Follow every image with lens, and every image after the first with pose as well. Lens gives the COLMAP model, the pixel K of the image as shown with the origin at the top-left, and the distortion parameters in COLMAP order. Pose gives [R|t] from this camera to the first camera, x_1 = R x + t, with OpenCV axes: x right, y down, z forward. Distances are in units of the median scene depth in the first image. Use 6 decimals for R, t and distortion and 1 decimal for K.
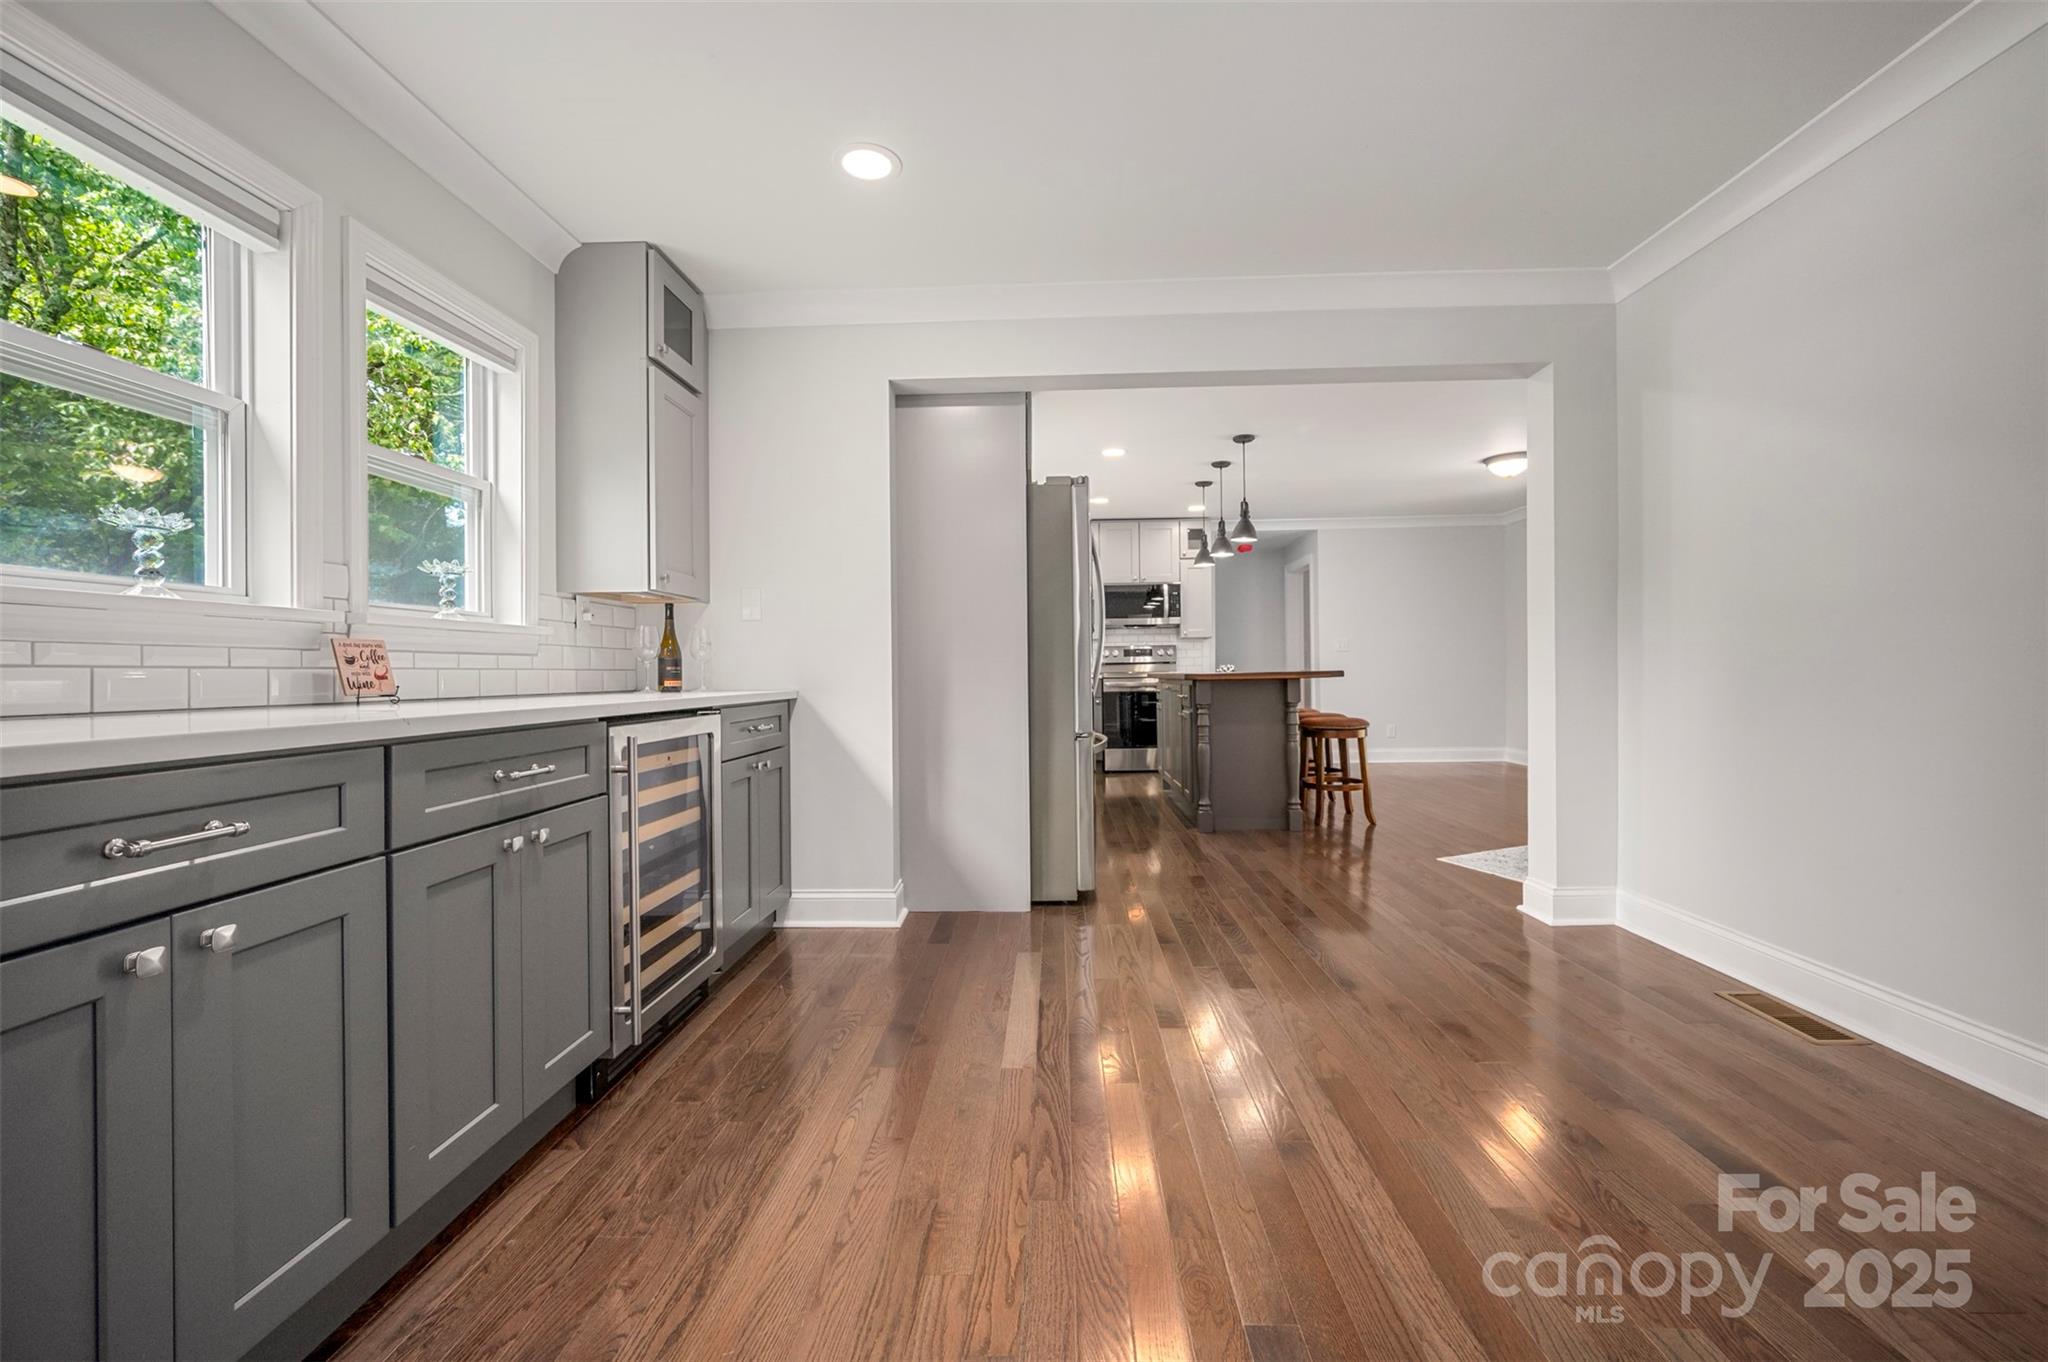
lens RADIAL K [[815.5, 0, 1032.9], [0, 815.5, 671.4], [0, 0, 1]] dist [-0.000778, -0.000181]
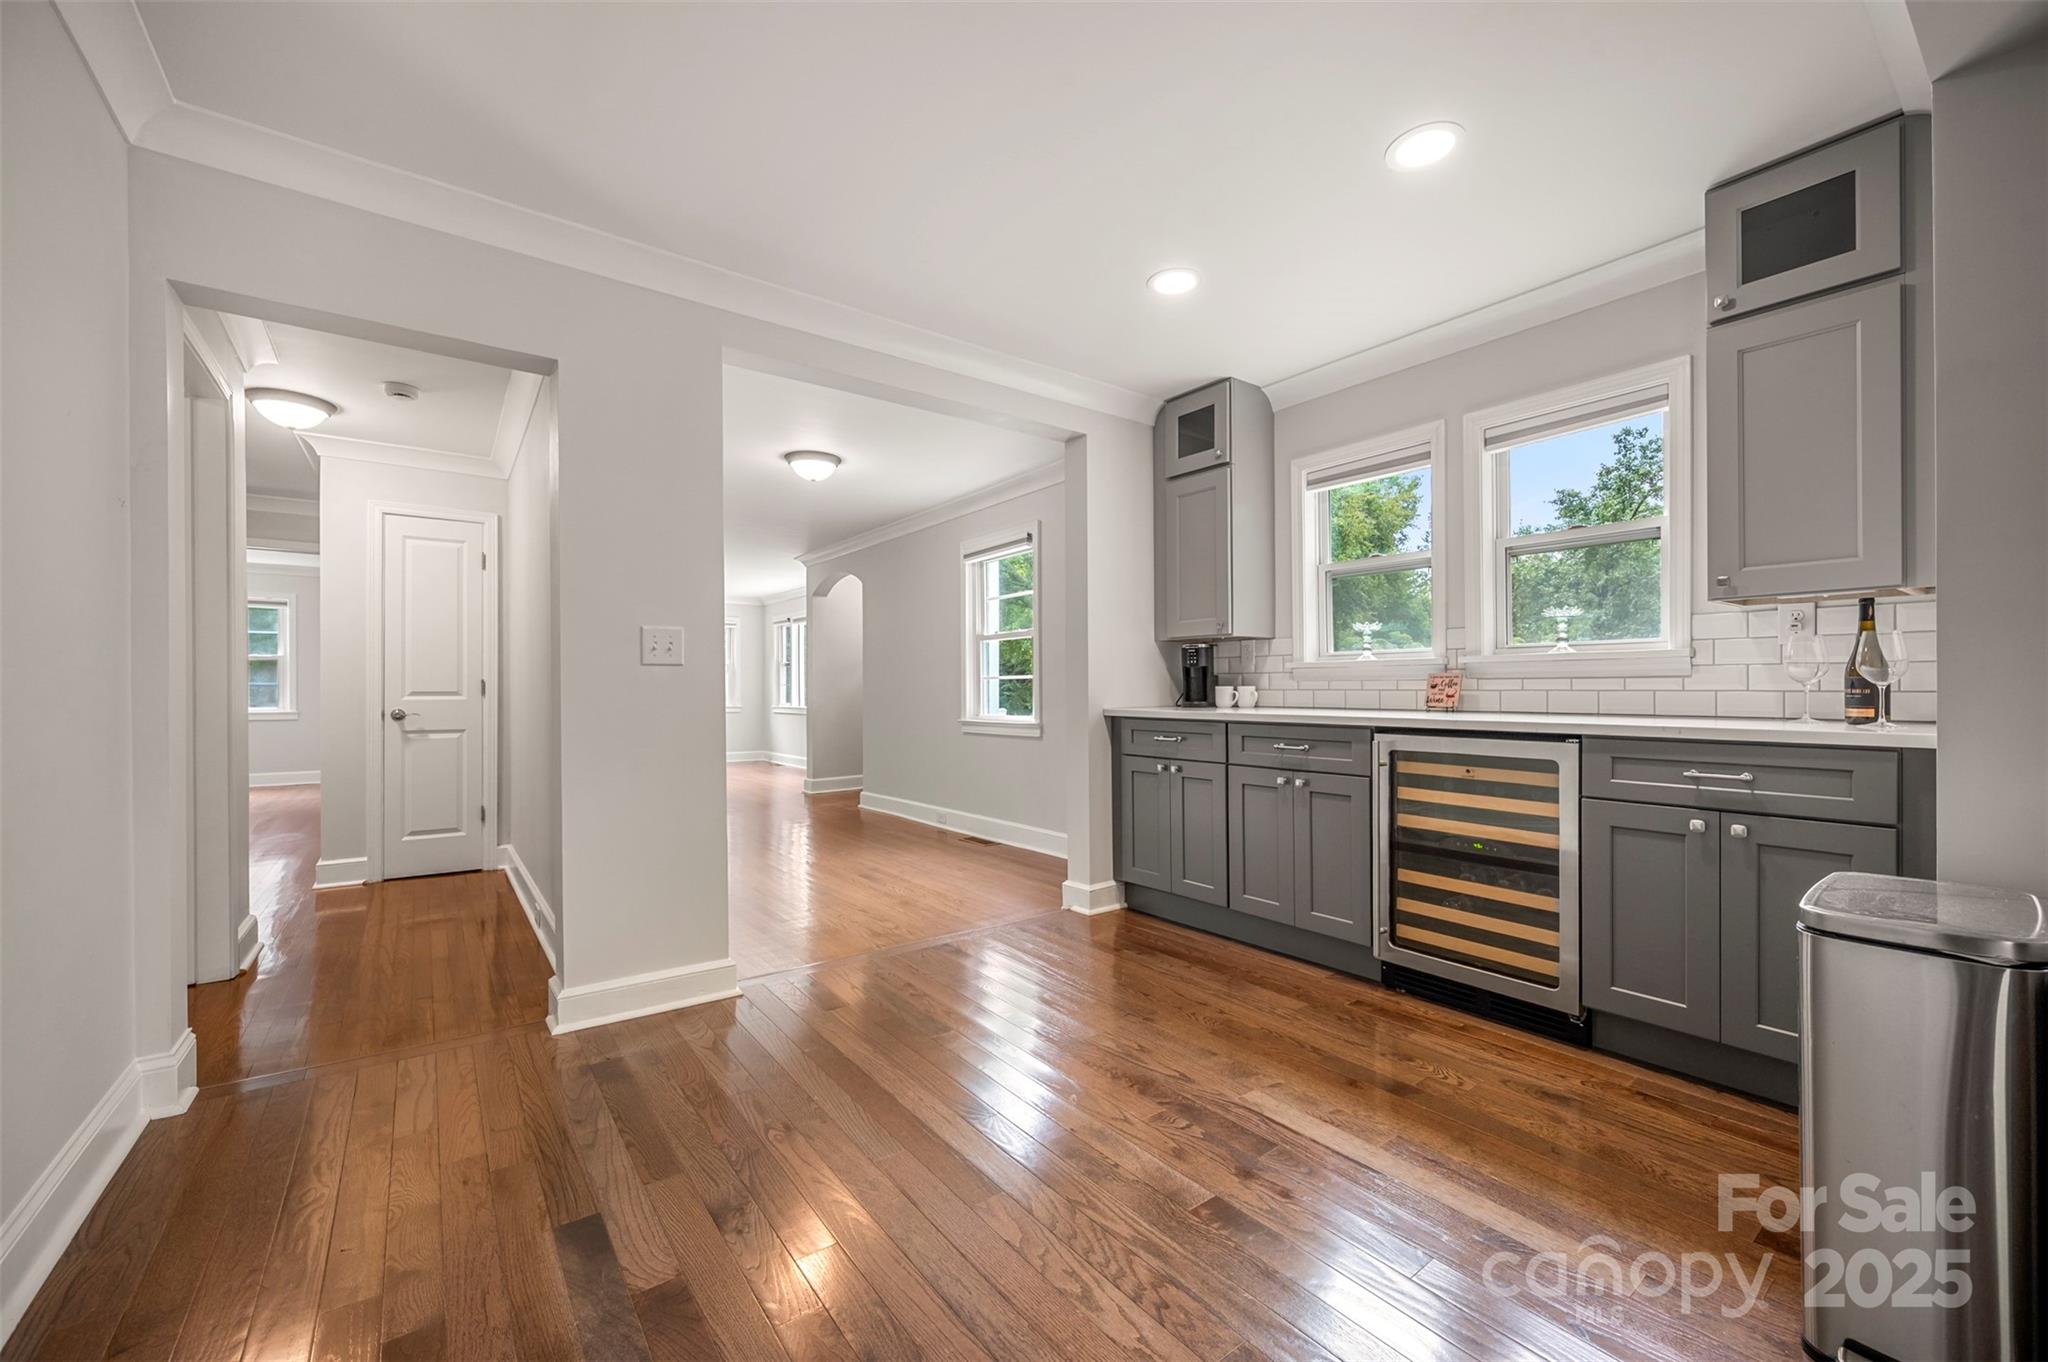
lens RADIAL K [[809.1, 0, 1028.8], [0, 809.1, 686.8], [0, 0, 1]] dist [-0.000762, -0.000153]
pose [[-0.781200, 0.015562, -0.624086, 0.855208], [0.013777, 0.999876, 0.007687, -0.034695], [0.624128, -0.002593, -0.781318, 1.702695]]
